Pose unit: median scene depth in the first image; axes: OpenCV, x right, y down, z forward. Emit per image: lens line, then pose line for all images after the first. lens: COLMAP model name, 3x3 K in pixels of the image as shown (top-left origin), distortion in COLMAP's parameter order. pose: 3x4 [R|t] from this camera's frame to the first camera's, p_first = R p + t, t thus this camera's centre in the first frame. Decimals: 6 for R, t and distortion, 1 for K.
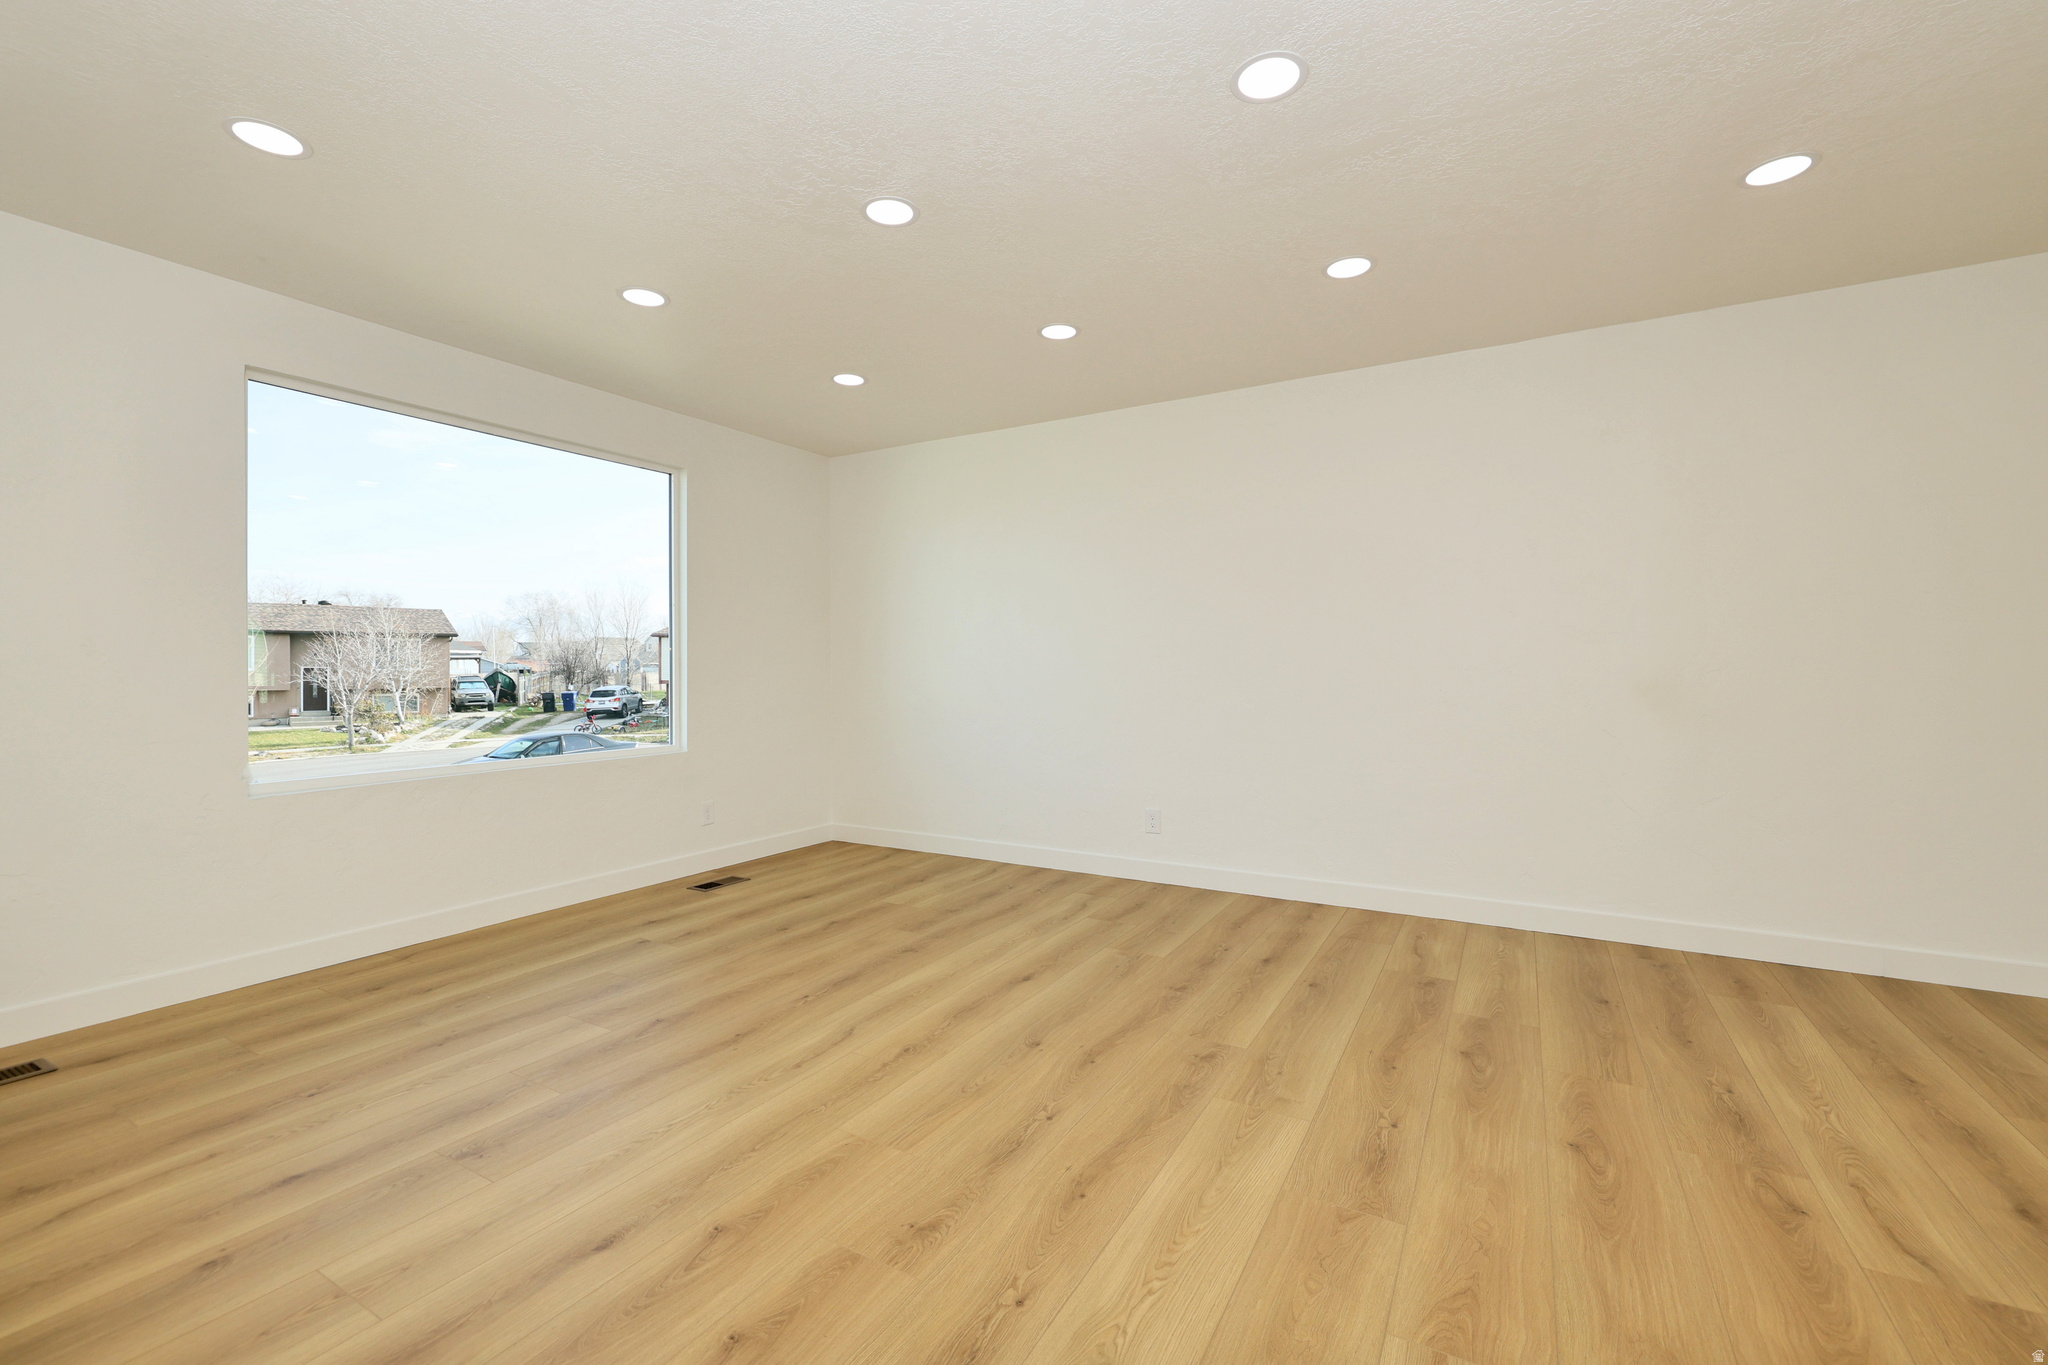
lens RADIAL K [[863.3, 0, 1021.9], [0, 863.3, 682.3], [0, 0, 1]] dist [-0.000620, 0.000157]
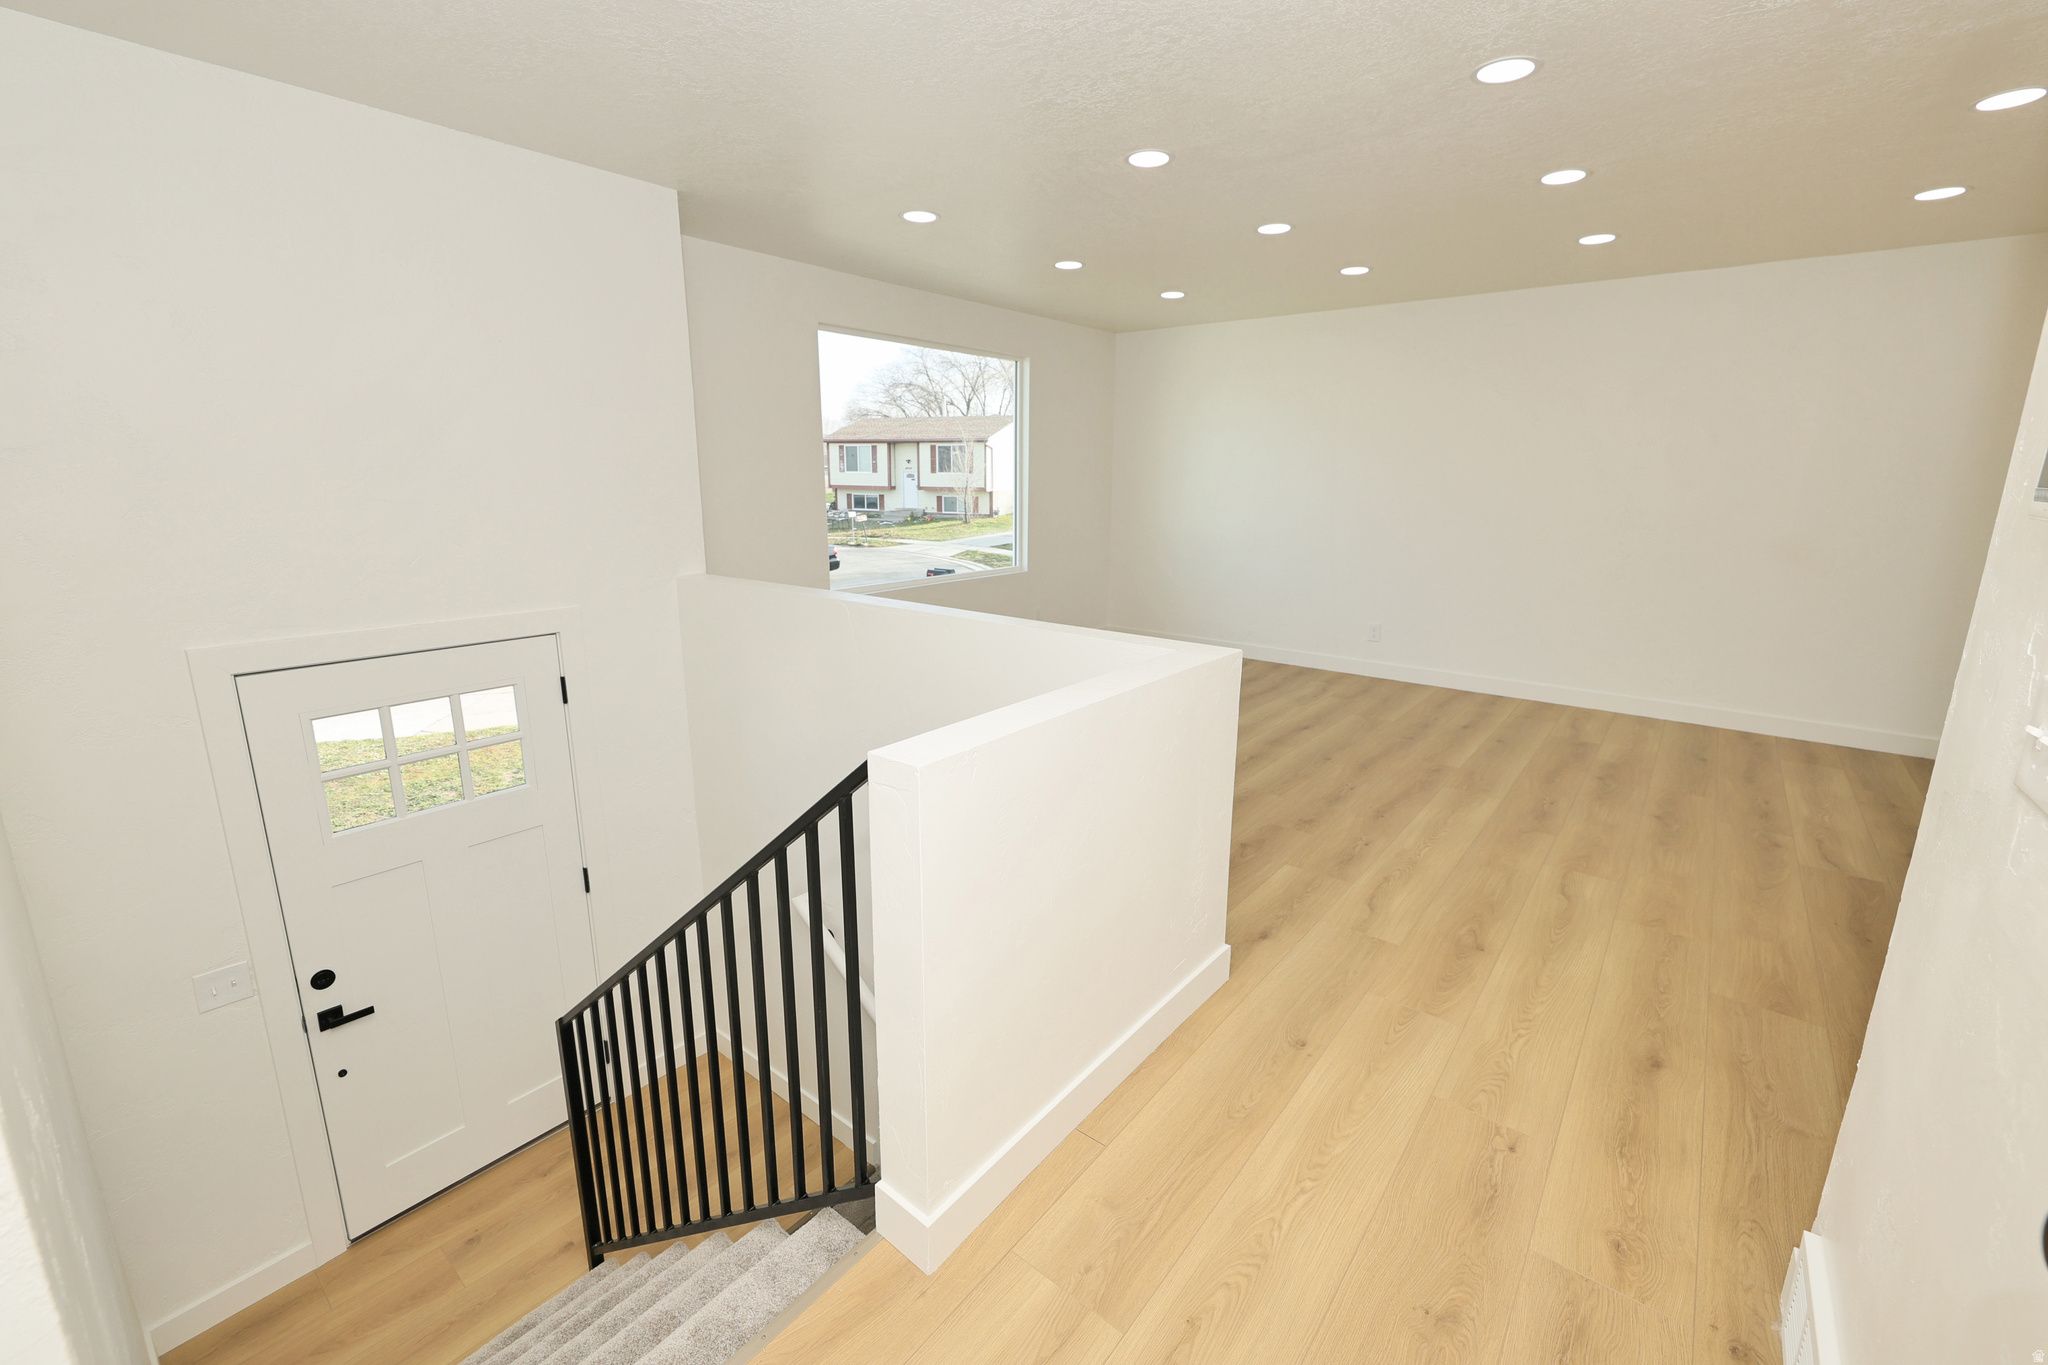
lens RADIAL K [[863.3, 0, 1031.9], [0, 863.3, 681.0], [0, 0, 1]] dist [-0.000620, 0.000157]
pose [[0.989893, 0.044322, -0.134711, -0.306343], [-0.013734, 0.975403, 0.220000, -0.086043], [0.141148, -0.215927, 0.966154, -0.623795]]
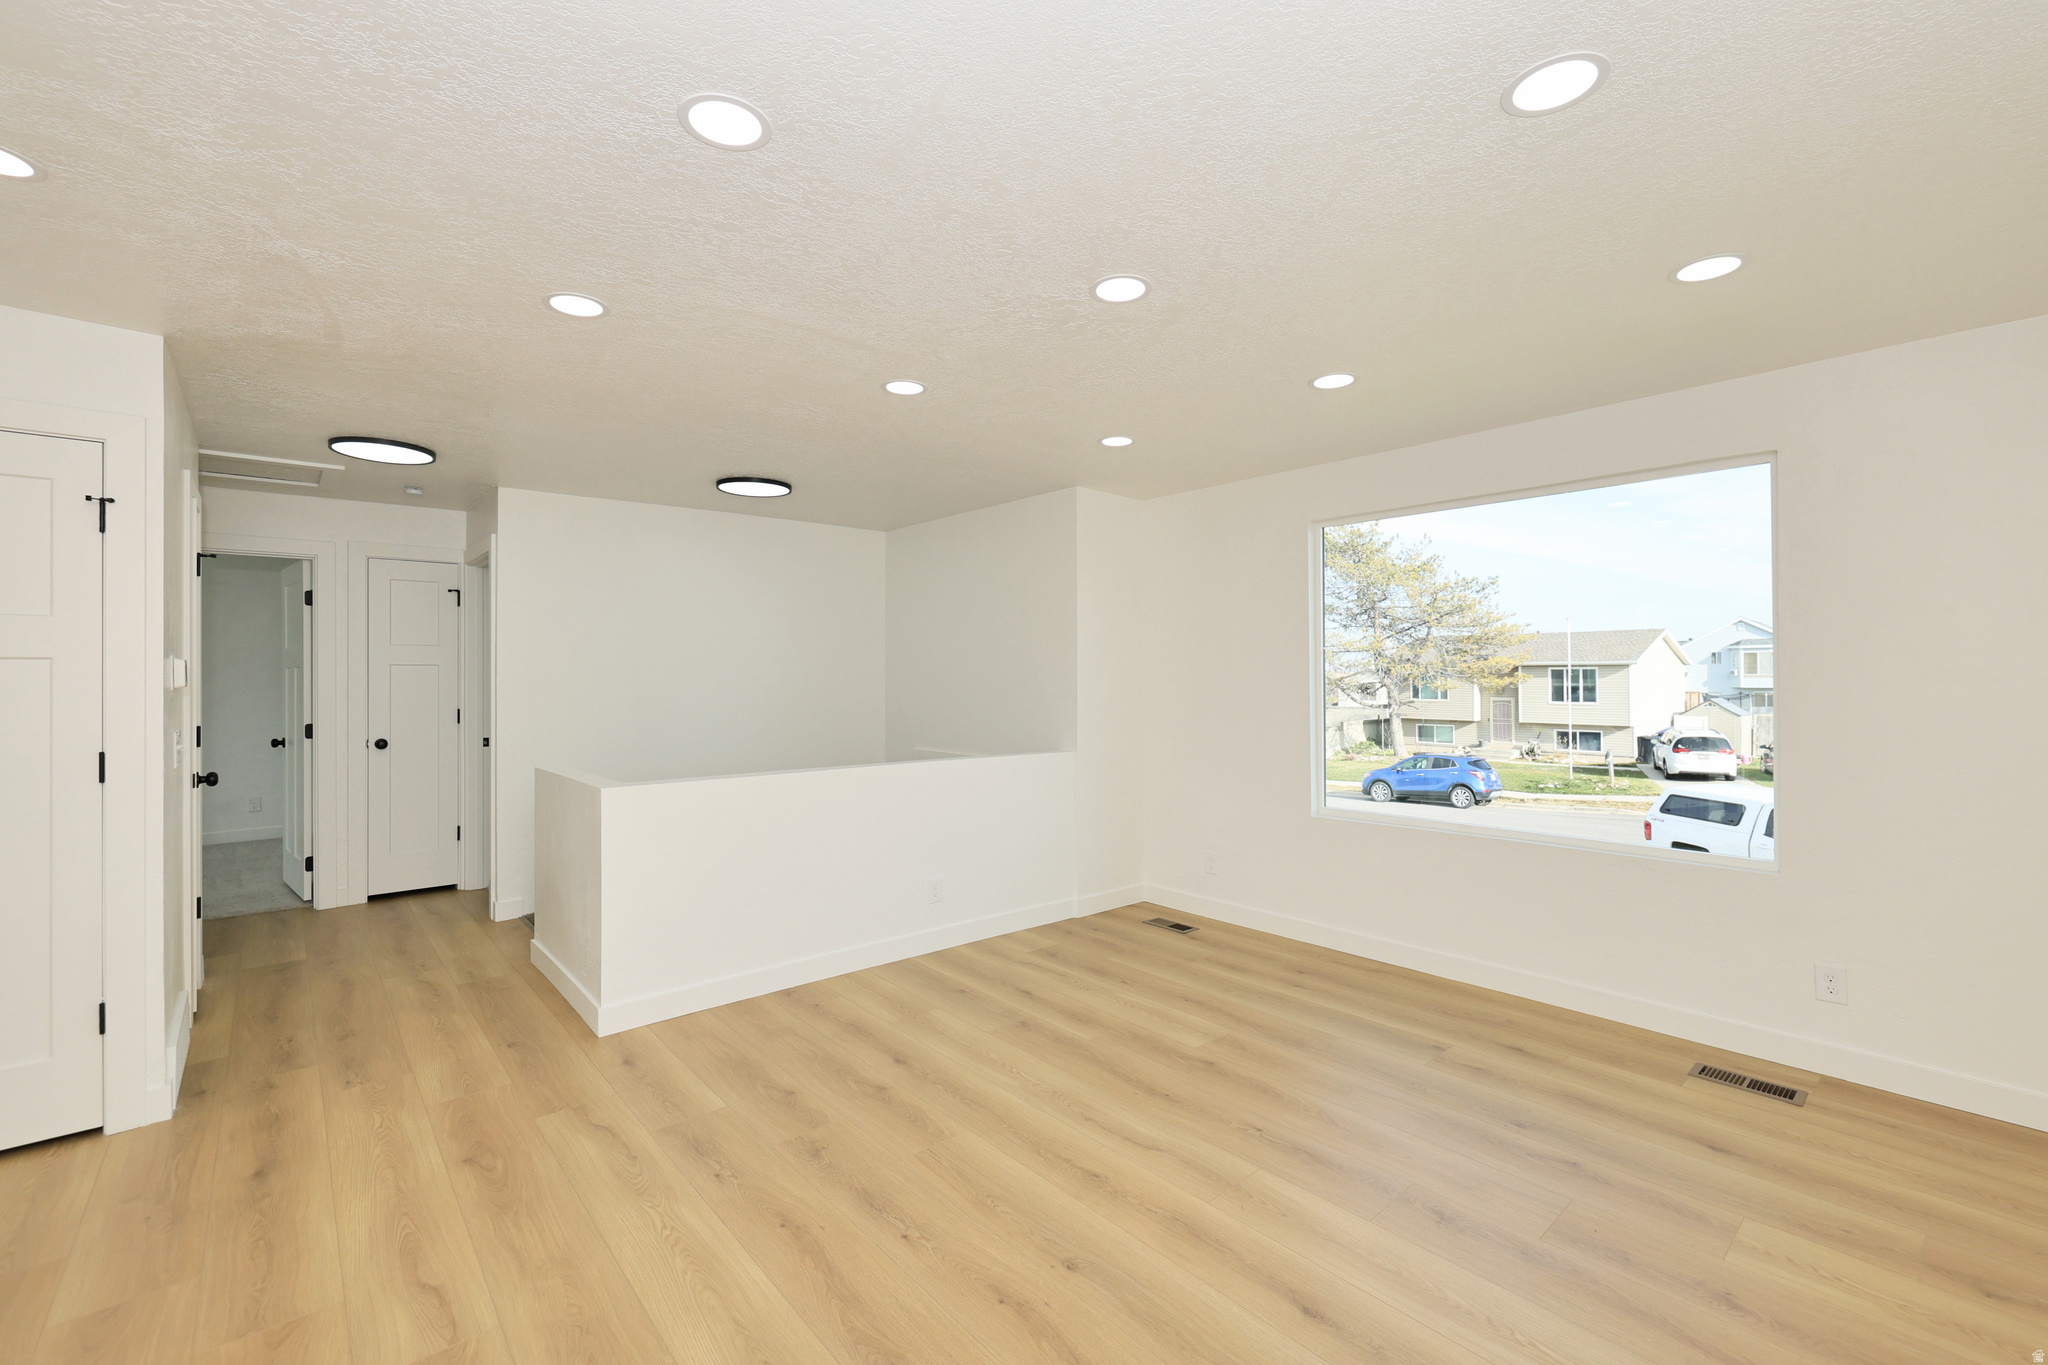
lens RADIAL K [[863.3, 0, 1023.1], [0, 863.3, 676.9], [0, 0, 1]] dist [-0.000620, 0.000157]
pose [[-0.327225, 0.002334, -0.944944, 0.706184], [-0.010874, 0.999921, 0.006235, -0.114888], [0.944884, 0.012315, -0.327174, 1.098911]]
